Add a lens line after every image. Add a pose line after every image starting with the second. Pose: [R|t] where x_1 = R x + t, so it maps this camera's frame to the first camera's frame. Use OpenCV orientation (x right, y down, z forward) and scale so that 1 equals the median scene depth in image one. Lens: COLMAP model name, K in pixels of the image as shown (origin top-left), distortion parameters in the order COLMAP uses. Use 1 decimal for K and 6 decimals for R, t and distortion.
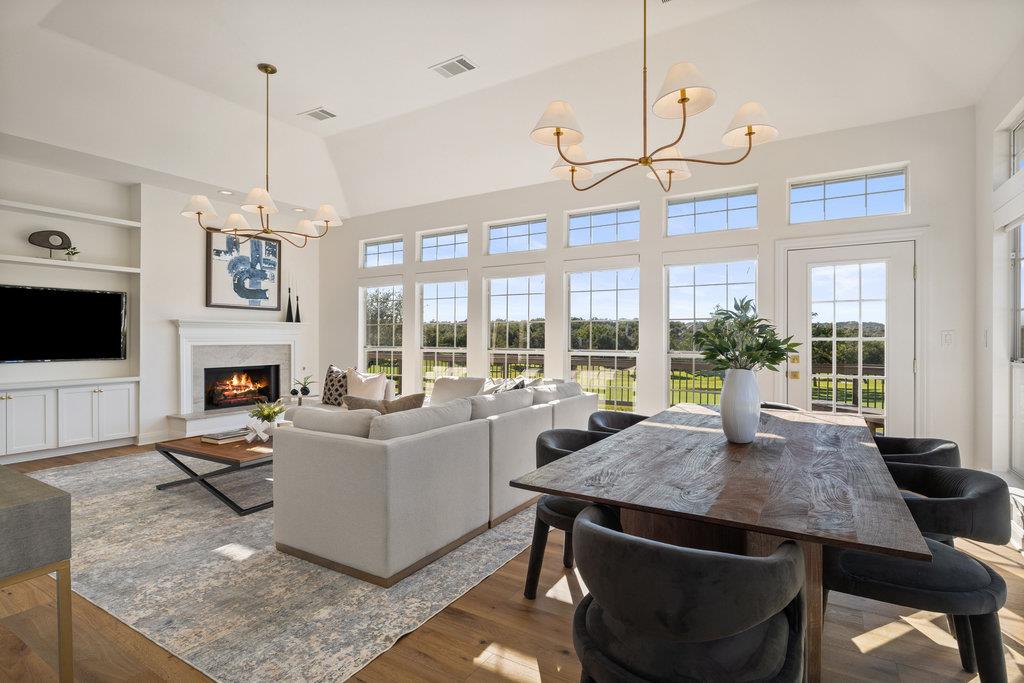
lens RADIAL K [[504.7, 0, 512.0], [0, 504.7, 341.5], [0, 0, 1]] dist [-0.005198, 0.000458]
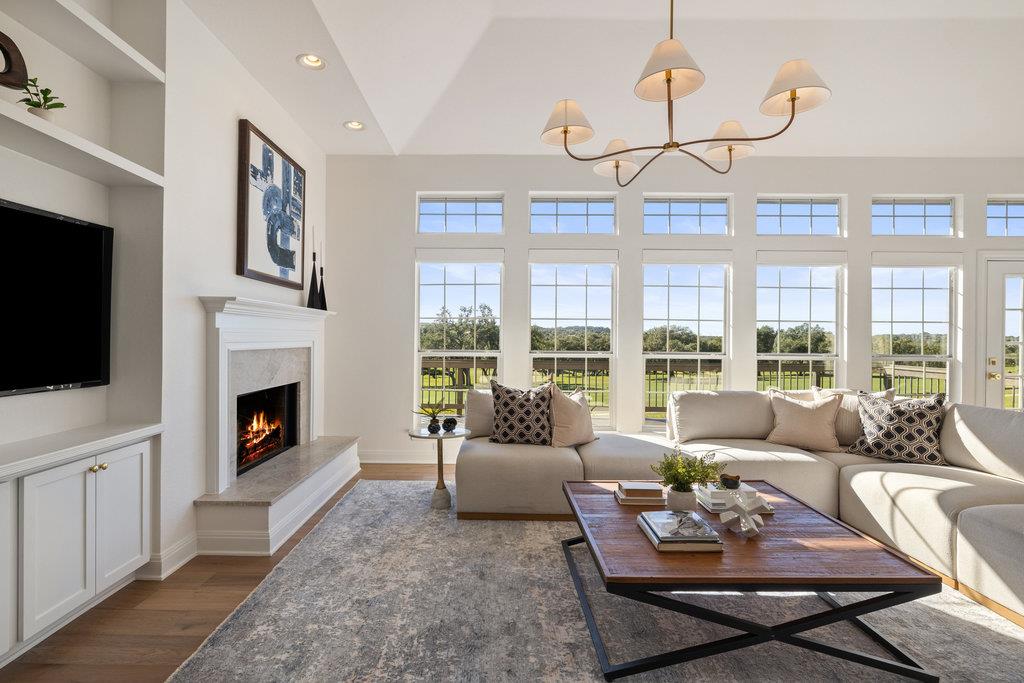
lens RADIAL K [[519.6, 0, 493.5], [0, 519.6, 340.7], [0, 0, 1]] dist [0.002844, 0.000672]
pose [[0.856574, 0.002953, 0.516015, -0.739787], [-0.004275, 0.999990, 0.001375, -0.005161], [-0.516006, -0.003384, 0.856578, 0.467607]]
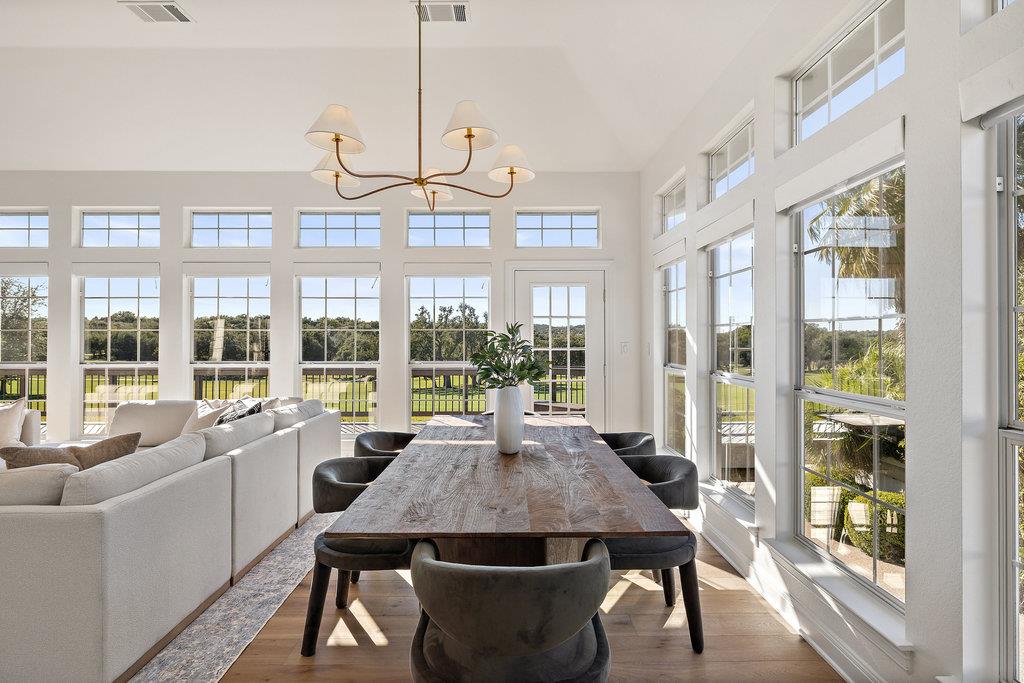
lens RADIAL K [[525.1, 0, 512.0], [0, 525.1, 341.5], [0, 0, 1]] dist [0.003176, -0.000198]
pose [[0.847102, -0.005835, 0.531399, -0.065222], [0.006274, 0.999980, 0.000979, -0.018783], [-0.531394, 0.002505, 0.847121, 0.008413]]
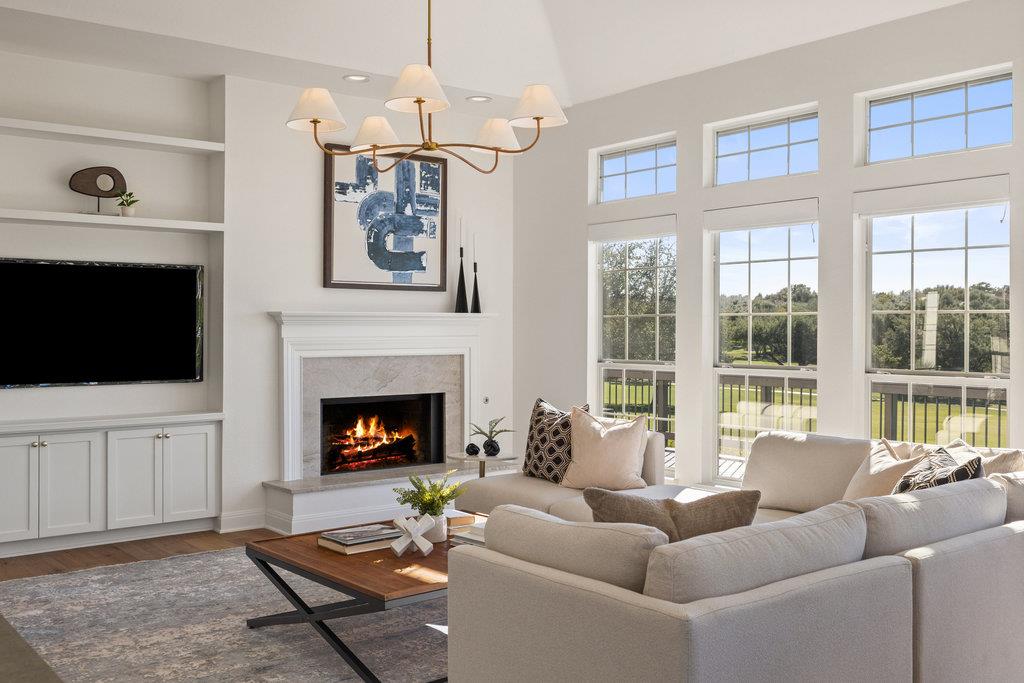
lens RADIAL K [[992.3, 0, 509.5], [0, 992.3, 329.4], [0, 0, 1]] dist [0.000094, 0.000626]
pose [[0.937158, -0.001186, -0.348905, -0.041186], [-0.000871, 0.999983, -0.005739, -0.019047], [0.348905, 0.005682, 0.937141, 0.057462]]
